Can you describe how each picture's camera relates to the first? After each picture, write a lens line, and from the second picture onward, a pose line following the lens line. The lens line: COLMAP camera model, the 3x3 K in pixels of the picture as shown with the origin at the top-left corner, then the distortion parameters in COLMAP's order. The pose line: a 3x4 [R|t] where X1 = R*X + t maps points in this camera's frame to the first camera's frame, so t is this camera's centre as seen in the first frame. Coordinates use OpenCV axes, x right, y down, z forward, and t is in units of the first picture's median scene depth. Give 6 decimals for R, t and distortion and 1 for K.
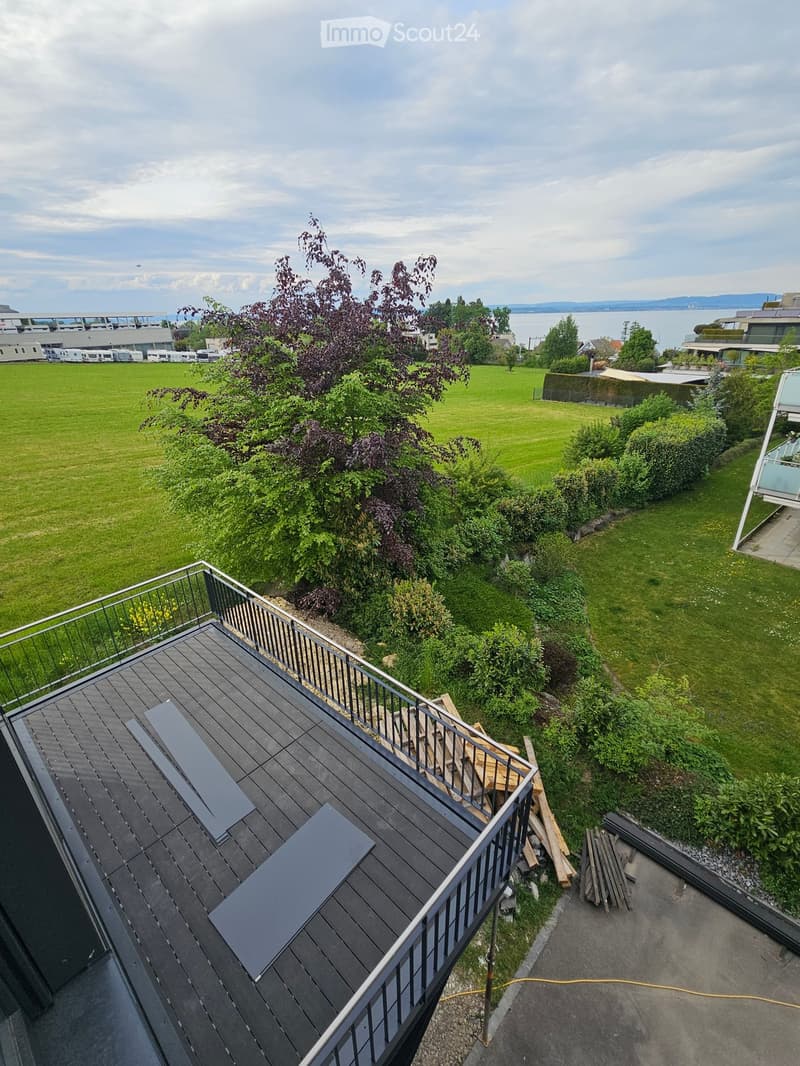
lens RADIAL K [[487.5, 0, 396.5], [0, 487.5, 532.8], [0, 0, 1]] dist [-0.001928, -0.000045]
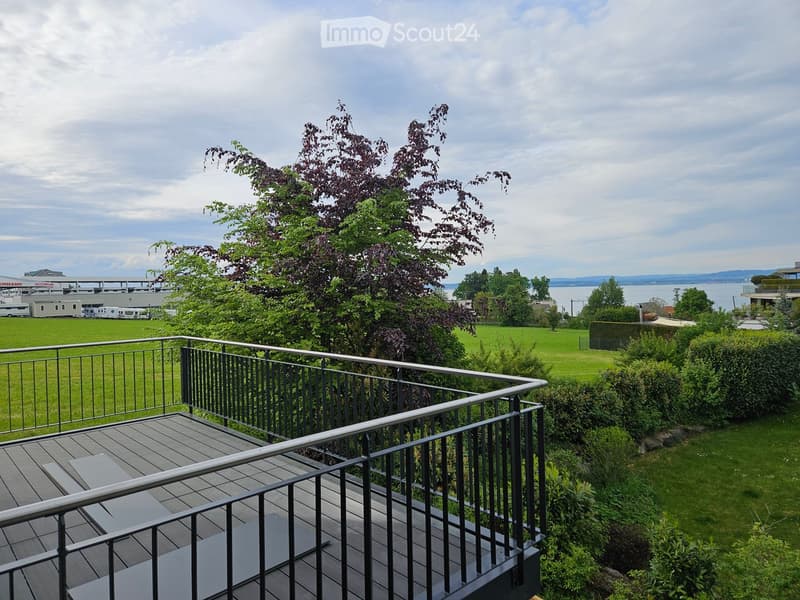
lens RADIAL K [[530.7, 0, 391.6], [0, 530.7, 301.0], [0, 0, 1]] dist [0.083219, -0.069270]
pose [[0.996810, -0.000665, -0.079808, 0.022234], [-0.030719, 0.919733, -0.391340, 0.129600], [0.073662, 0.392543, 0.916779, 0.035245]]
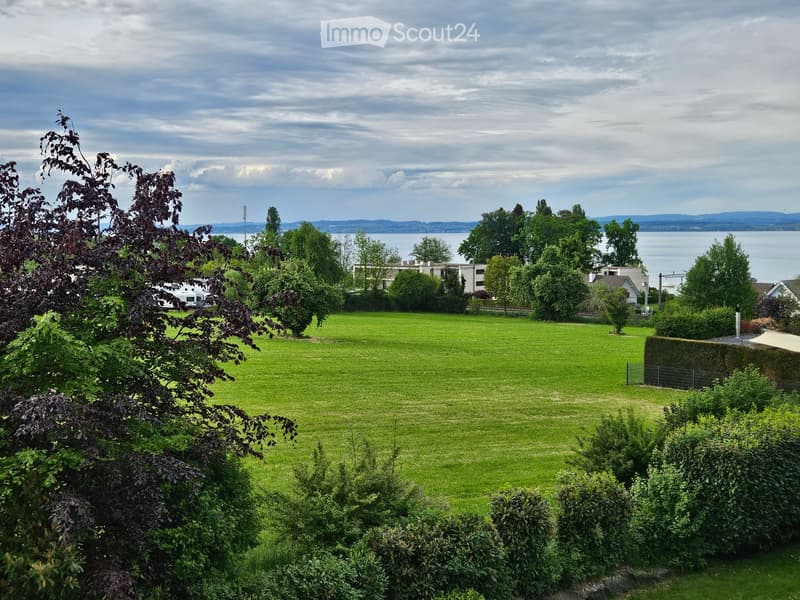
lens RADIAL K [[1018.2, 0, 400.0], [0, 1018.2, 300.0], [0, 0, 1]] dist [0.062606, 0.027781]
pose [[0.998849, 0.018743, -0.044141, 0.222184], [-0.032786, 0.938639, -0.343339, 0.071609], [0.034997, 0.344391, 0.938174, -0.185895]]
